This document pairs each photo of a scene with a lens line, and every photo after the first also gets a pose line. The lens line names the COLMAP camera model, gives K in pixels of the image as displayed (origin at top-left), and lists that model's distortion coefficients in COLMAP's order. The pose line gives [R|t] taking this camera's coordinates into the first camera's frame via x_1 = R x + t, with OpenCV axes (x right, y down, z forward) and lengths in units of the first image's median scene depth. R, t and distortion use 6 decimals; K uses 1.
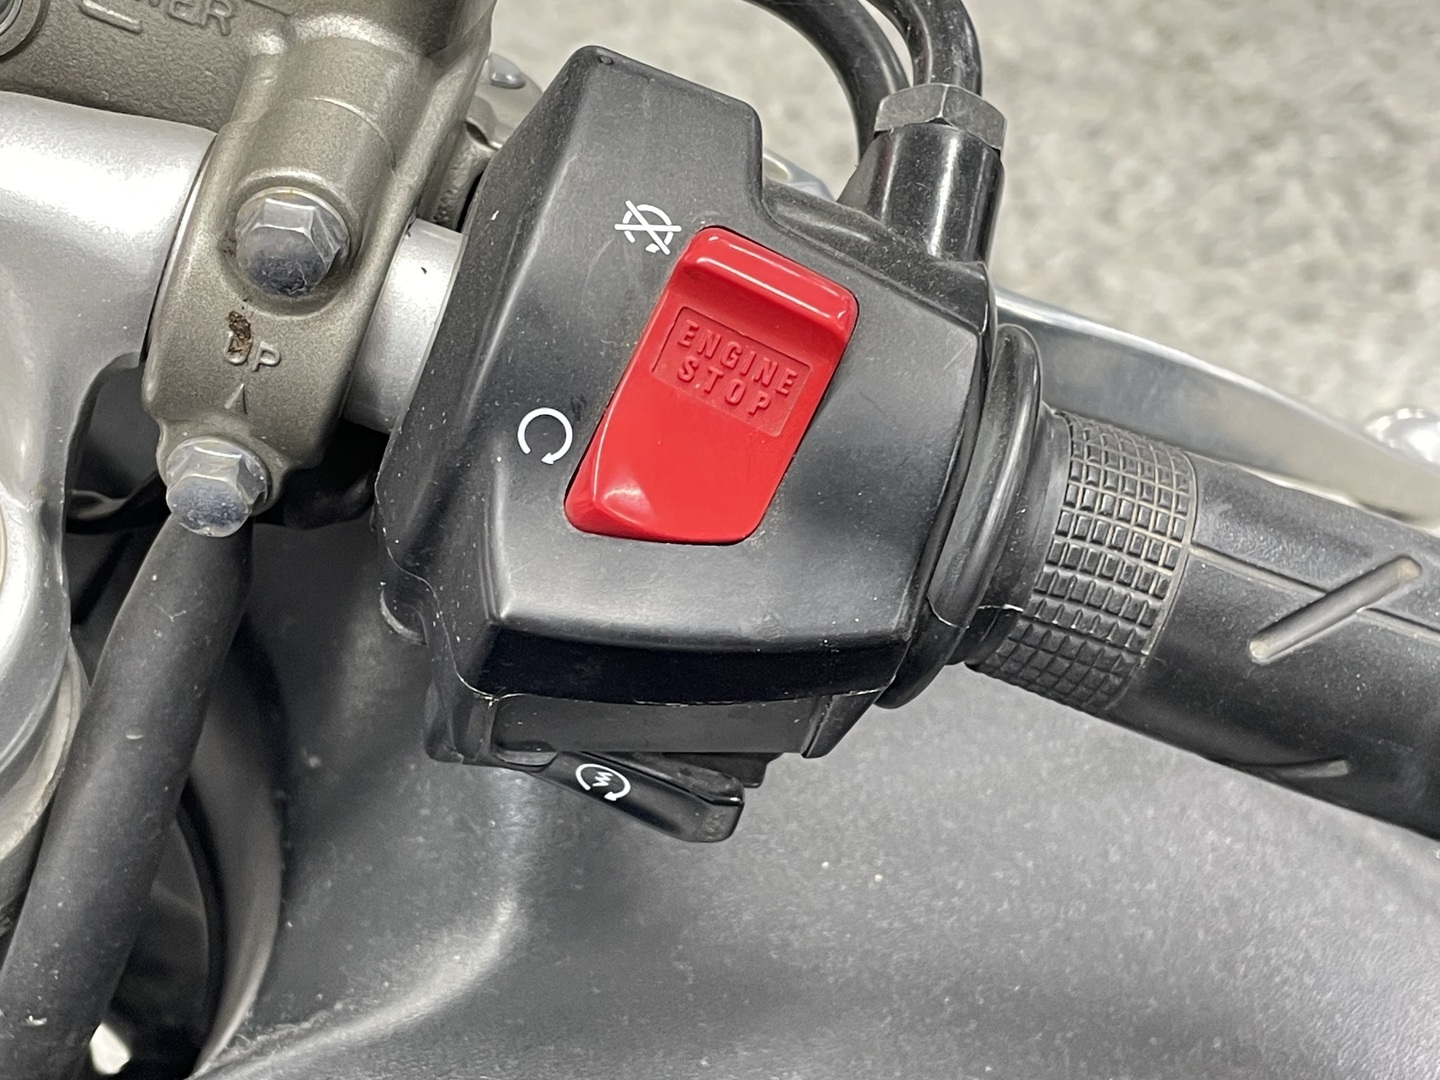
lens RADIAL K [[2390.3, 0, 720.0], [0, 2390.3, 540.0], [0, 0, 1]] dist [0.014993, 0.016839]
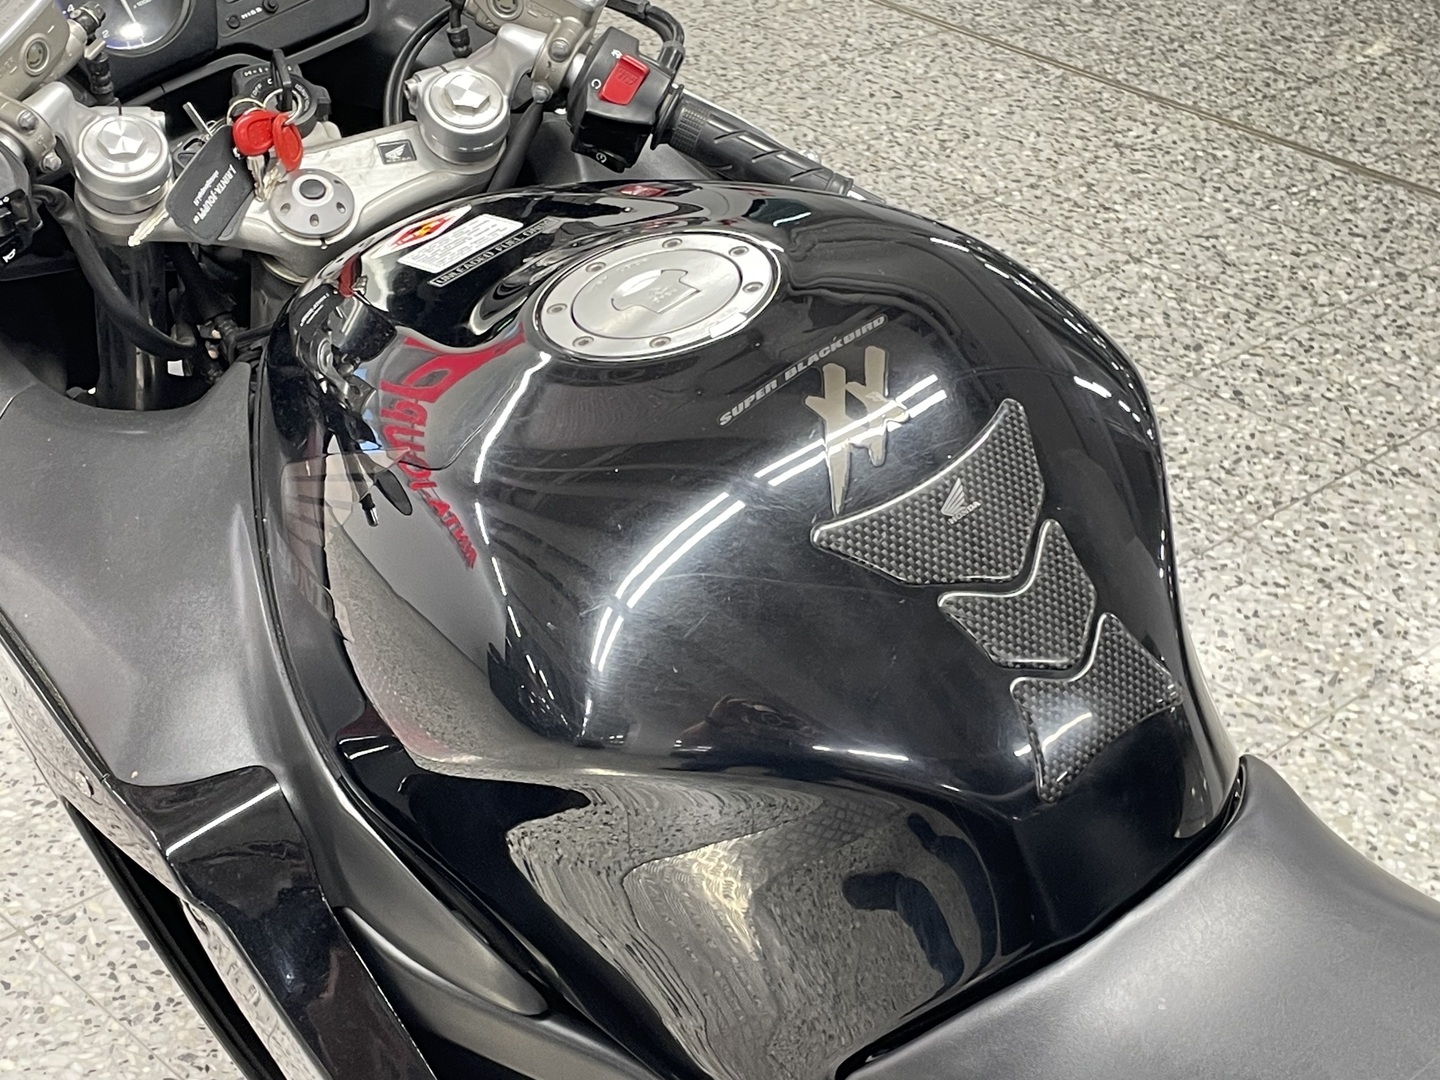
lens RADIAL K [[2390.3, 0, 720.0], [0, 2390.3, 540.0], [0, 0, 1]] dist [0.014993, 0.016839]
pose [[0.993010, 0.102084, -0.059245, 0.693781], [-0.106657, 0.991072, -0.080000, 1.503778], [0.050550, 0.085760, 0.995033, -4.788462]]
